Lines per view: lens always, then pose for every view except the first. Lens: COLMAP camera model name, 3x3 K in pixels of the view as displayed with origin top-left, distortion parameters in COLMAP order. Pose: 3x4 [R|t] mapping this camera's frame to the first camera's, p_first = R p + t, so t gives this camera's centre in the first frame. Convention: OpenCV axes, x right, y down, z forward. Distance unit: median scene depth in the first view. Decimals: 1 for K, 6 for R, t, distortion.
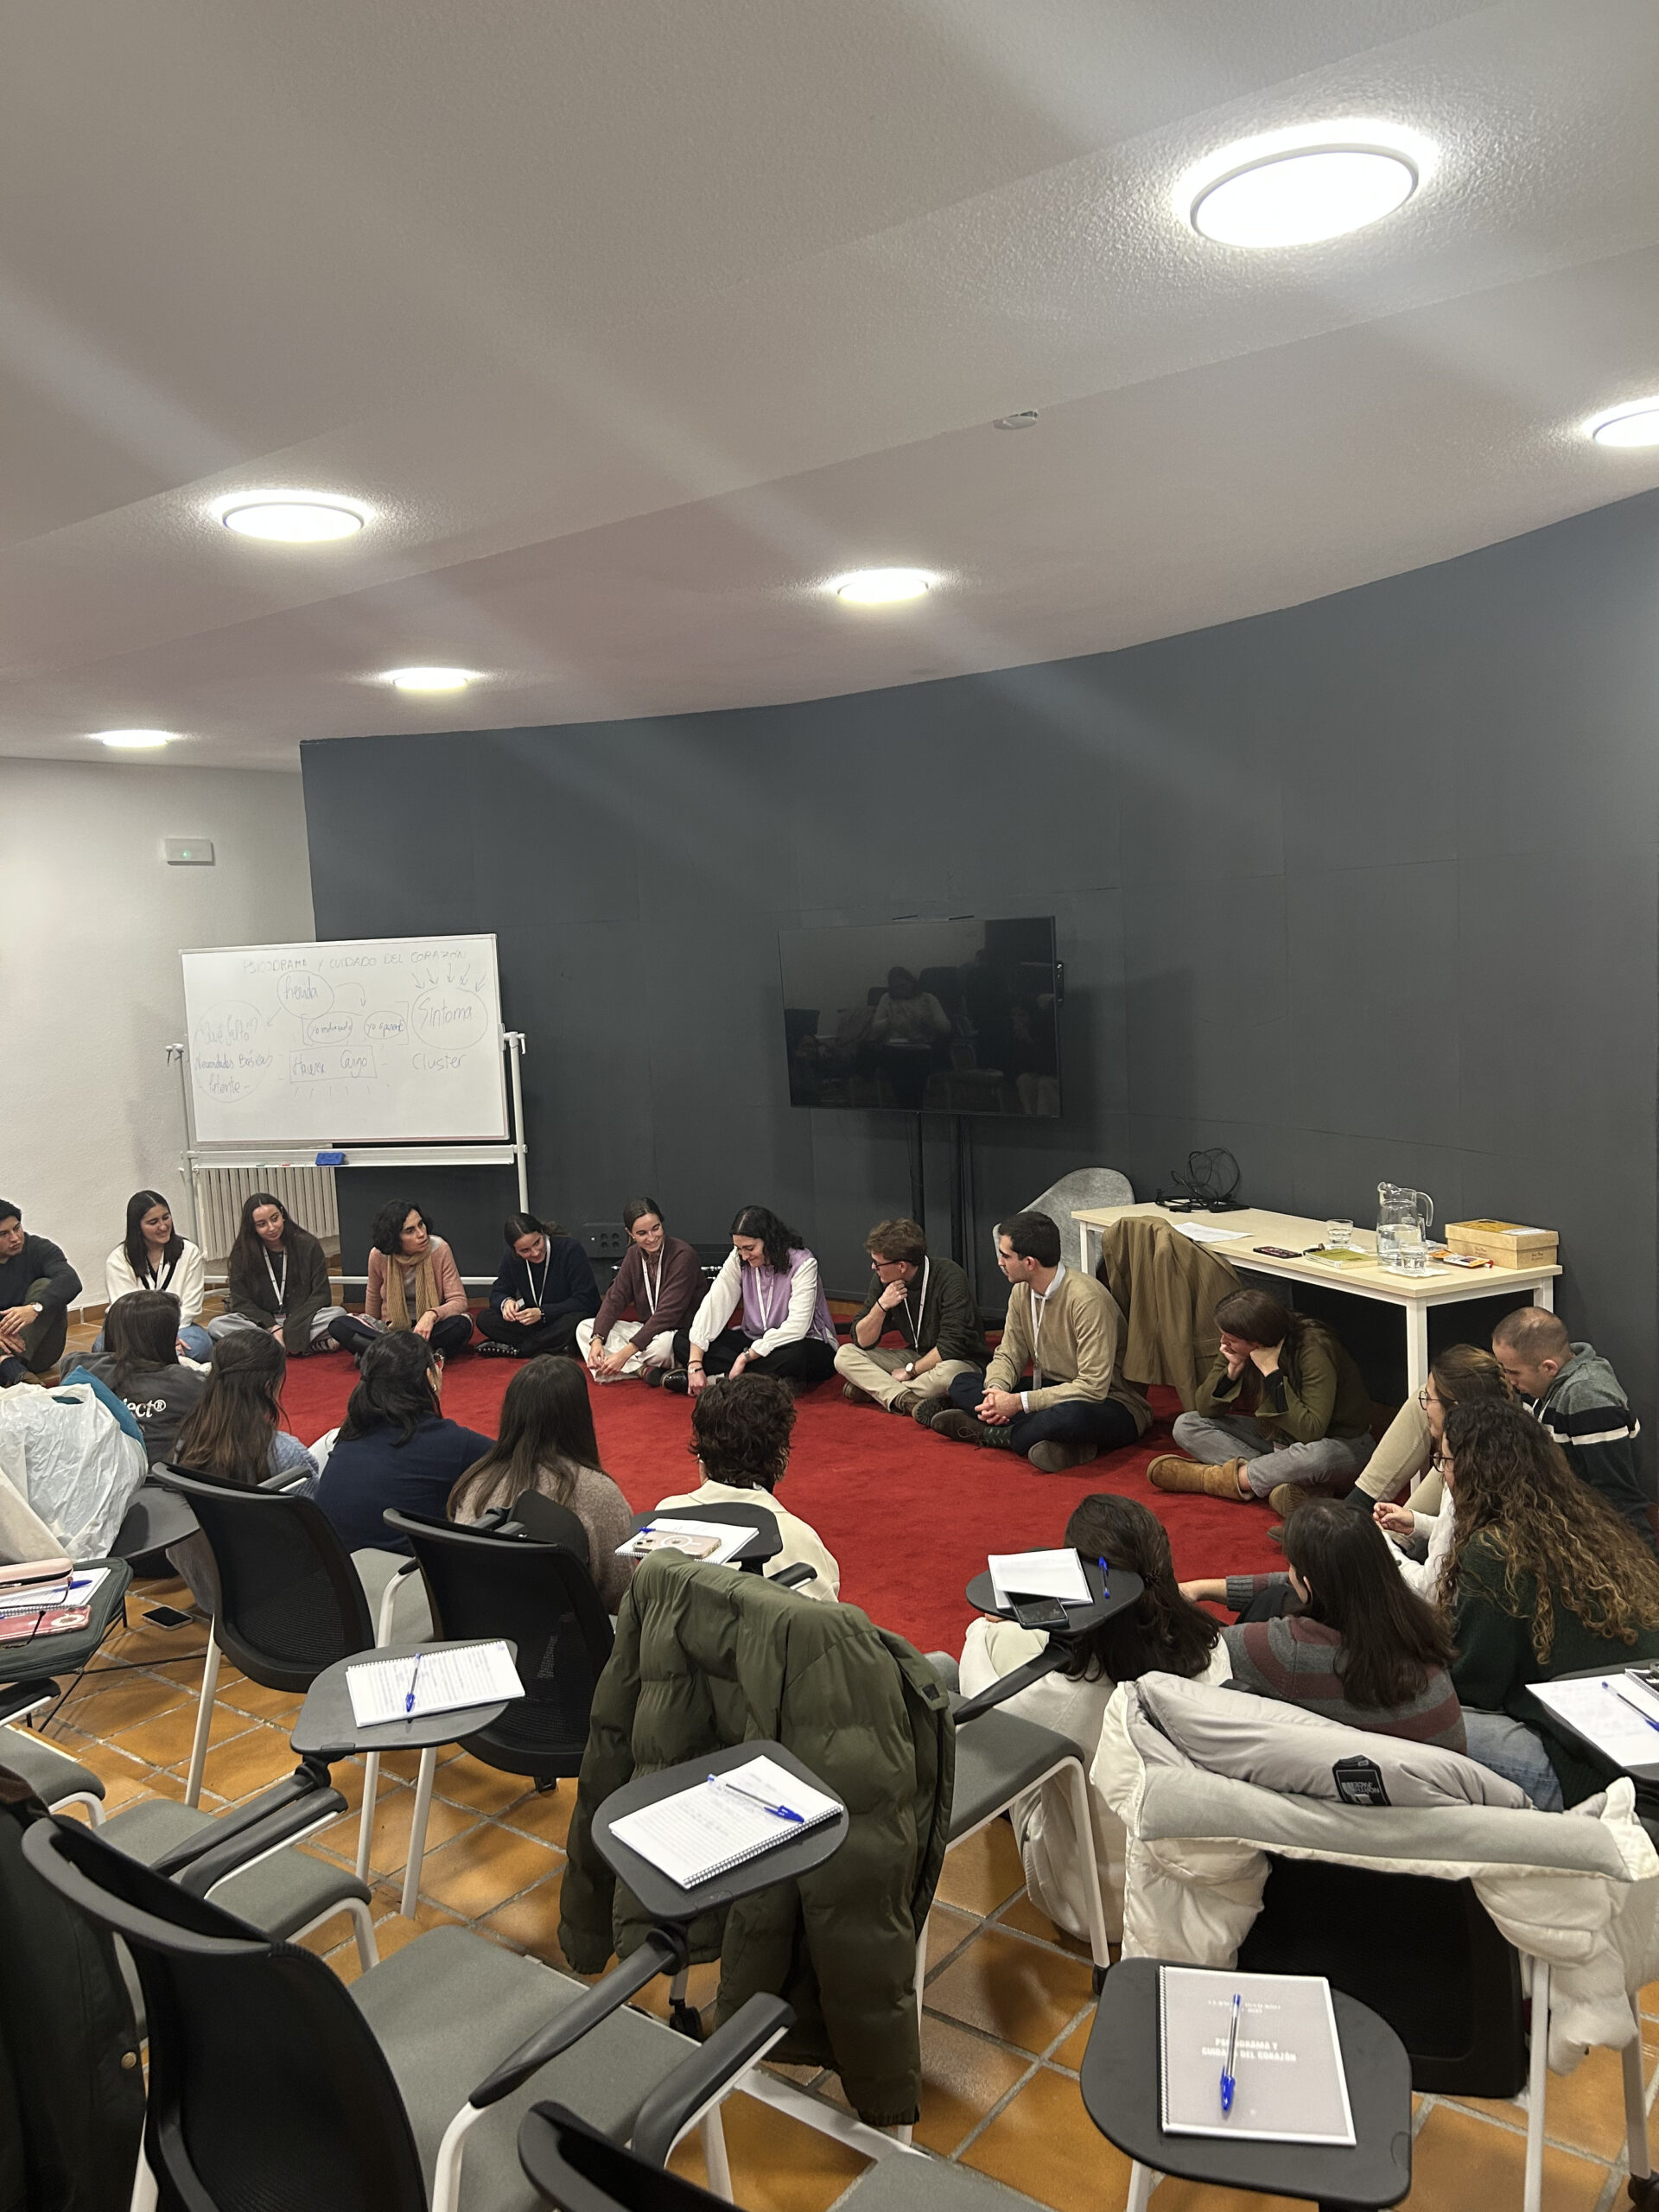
lens RADIAL K [[1585.8, 0, 829.5], [0, 1585.8, 1106.0], [0, 0, 1]] dist [-0.001998, -0.000703]
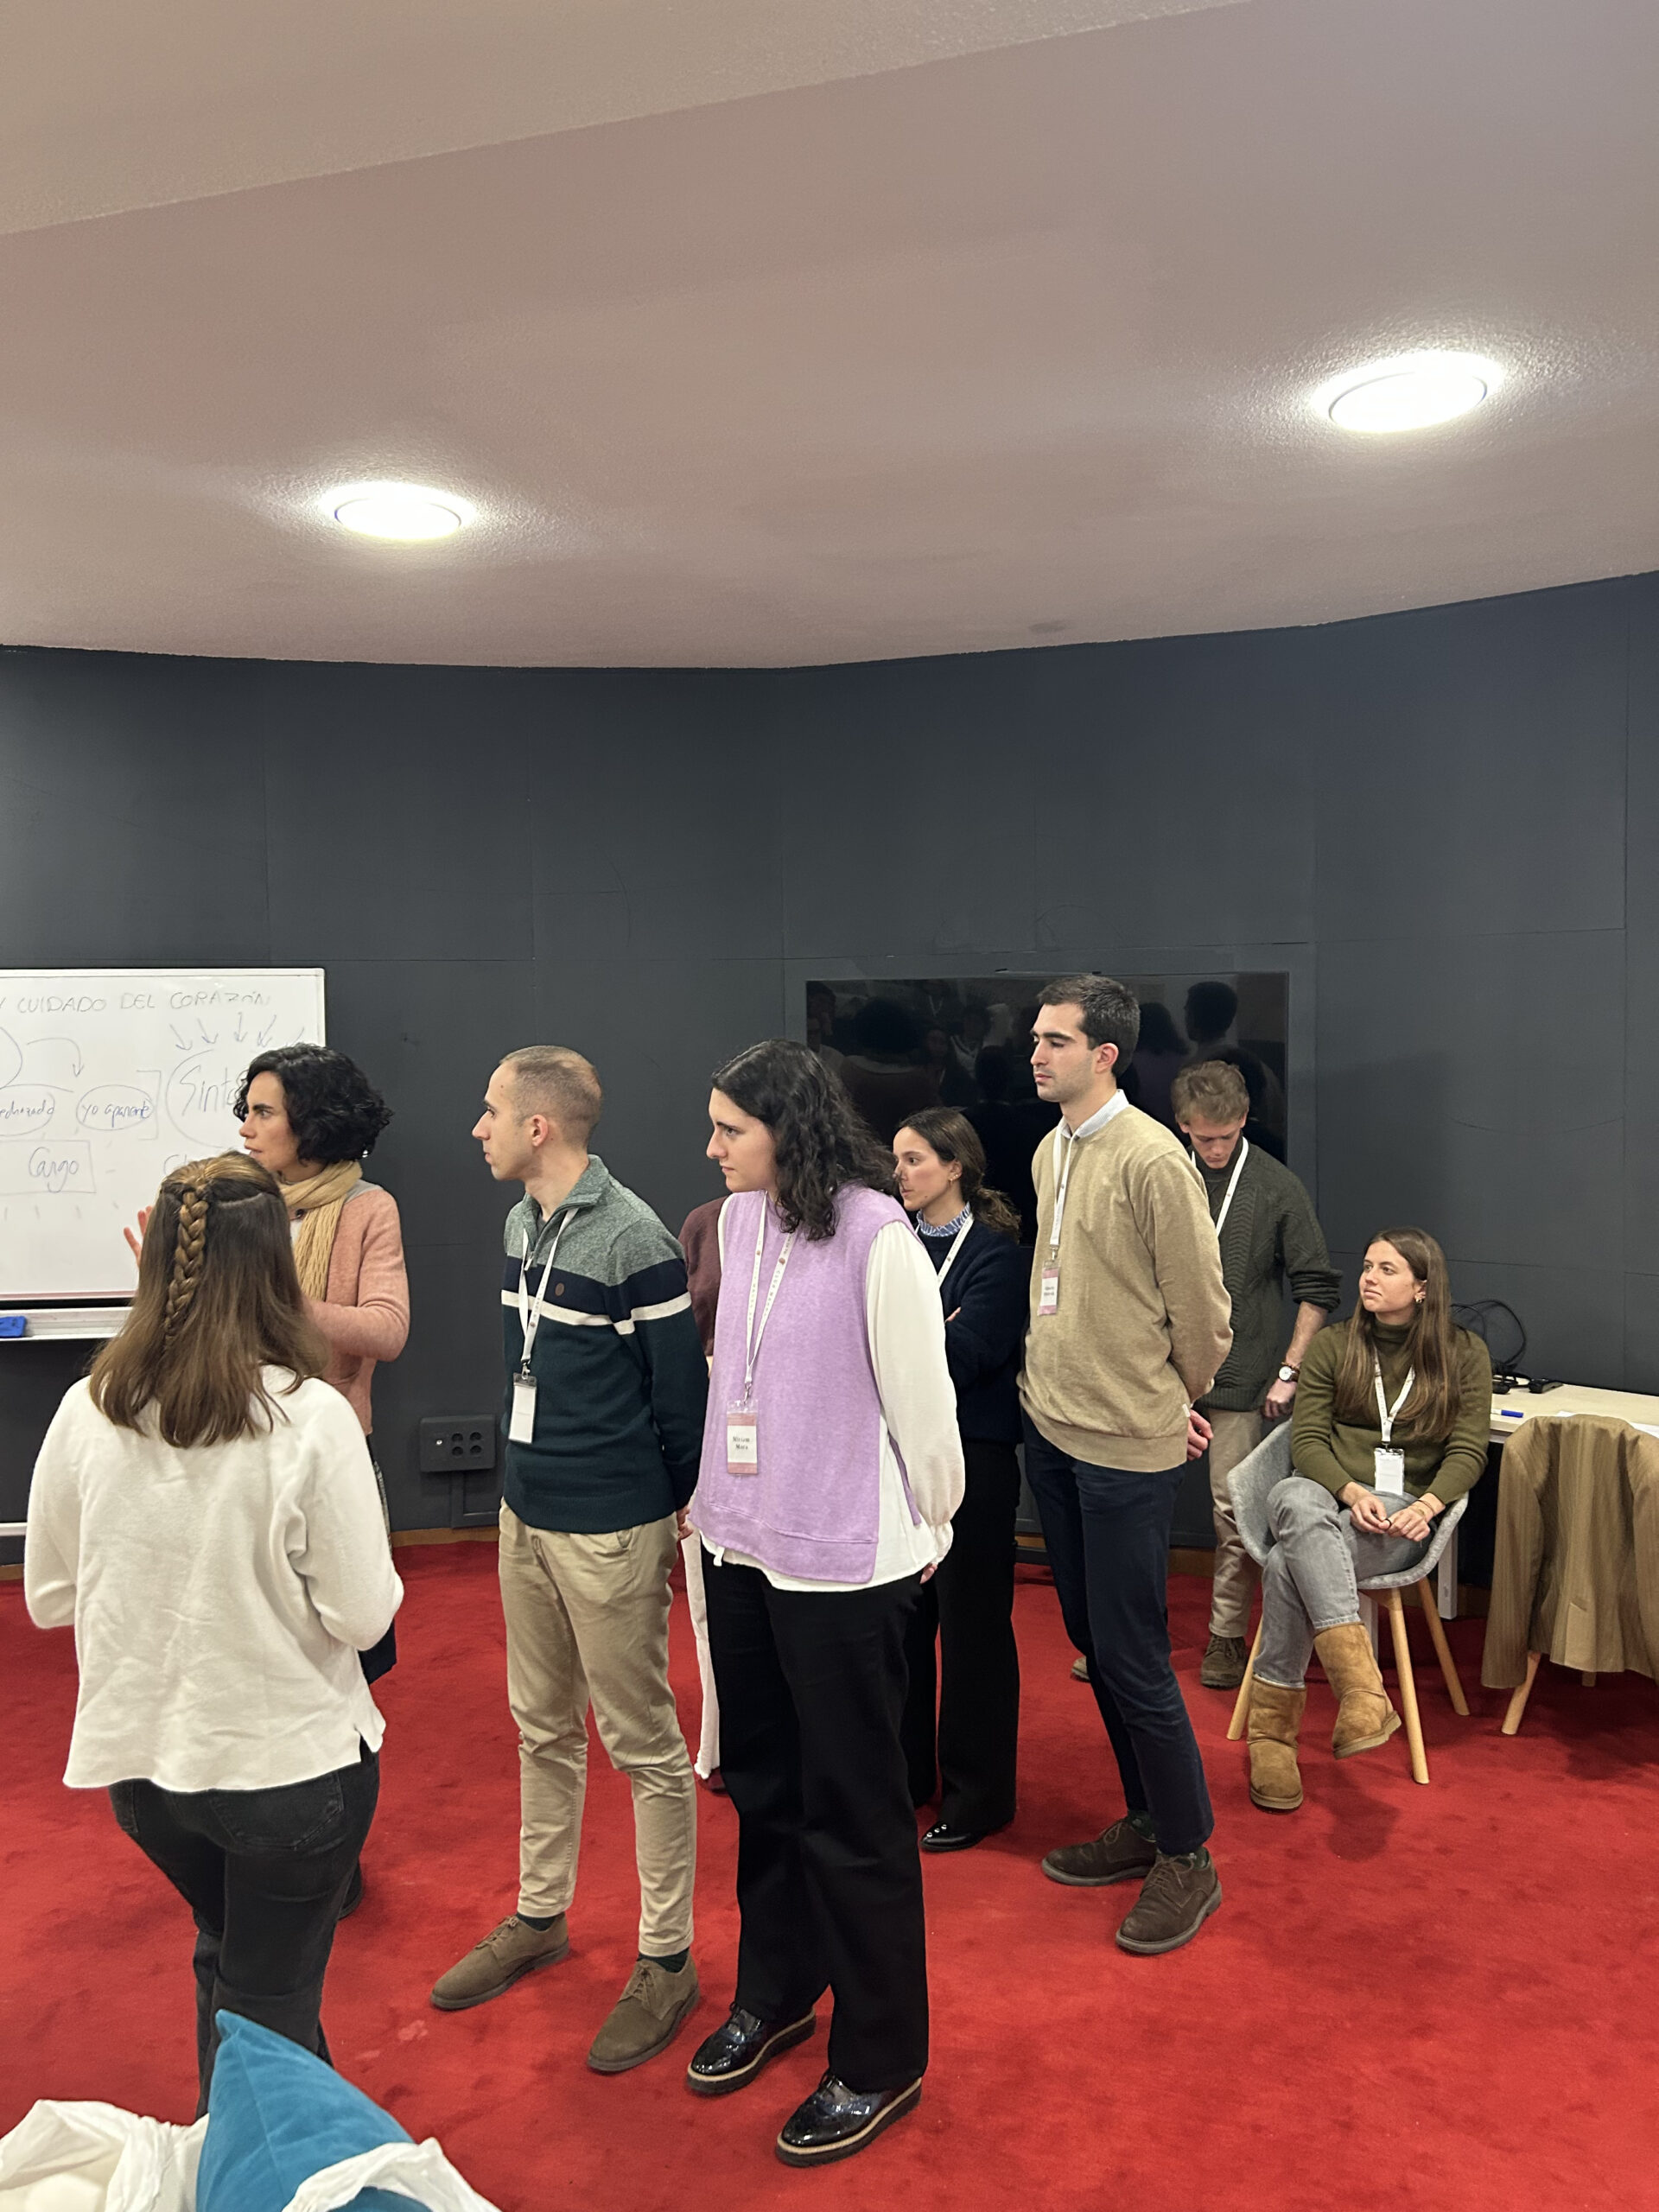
lens RADIAL K [[1585.8, 0, 829.5], [0, 1585.8, 1106.0], [0, 0, 1]] dist [-0.001998, -0.000703]
pose [[0.937798, 0.026715, 0.346152, -0.238398], [-0.000755, 0.997190, -0.074914, -0.006117], [-0.347181, 0.069993, 0.935183, 0.336382]]
